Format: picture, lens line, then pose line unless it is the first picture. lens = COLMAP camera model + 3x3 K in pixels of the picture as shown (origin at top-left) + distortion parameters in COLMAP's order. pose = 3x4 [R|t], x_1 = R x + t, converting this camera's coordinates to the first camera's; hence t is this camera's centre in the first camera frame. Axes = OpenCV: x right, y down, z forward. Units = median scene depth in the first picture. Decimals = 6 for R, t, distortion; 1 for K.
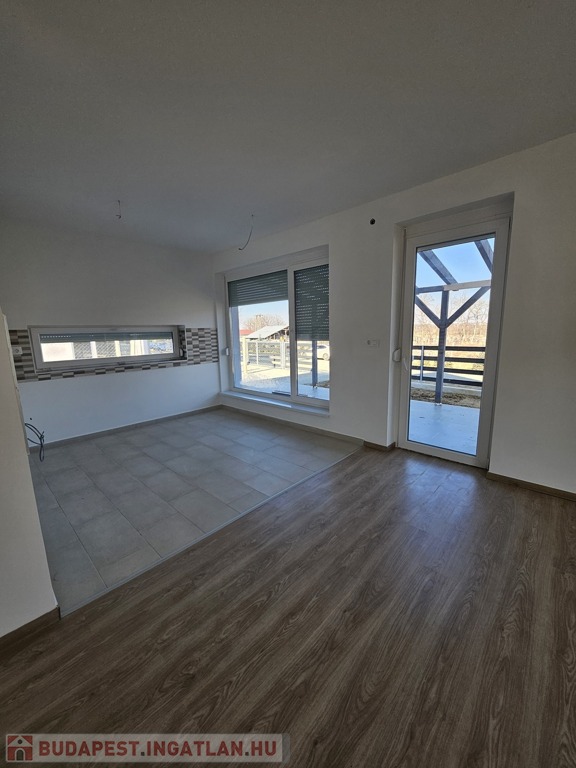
lens RADIAL K [[304.1, 0, 288.6], [0, 304.1, 384.3], [0, 0, 1]] dist [-0.000186, 0.000008]
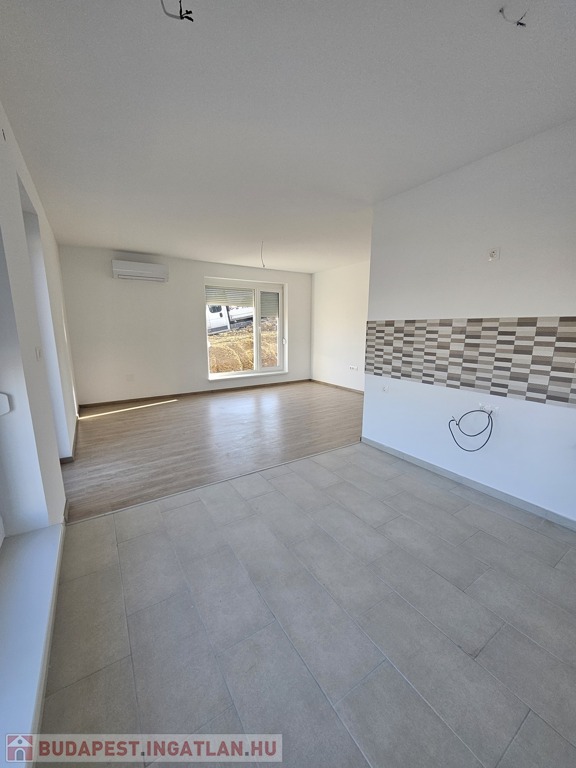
lens RADIAL K [[304.1, 0, 286.6], [0, 304.1, 384.0], [0, 0, 1]] dist [-0.000186, 0.000008]
pose [[-0.969760, -0.015817, 0.243546, -0.414233], [0.069151, 0.939197, 0.336345, -0.302704], [-0.234057, 0.343015, -0.909702, 1.768871]]
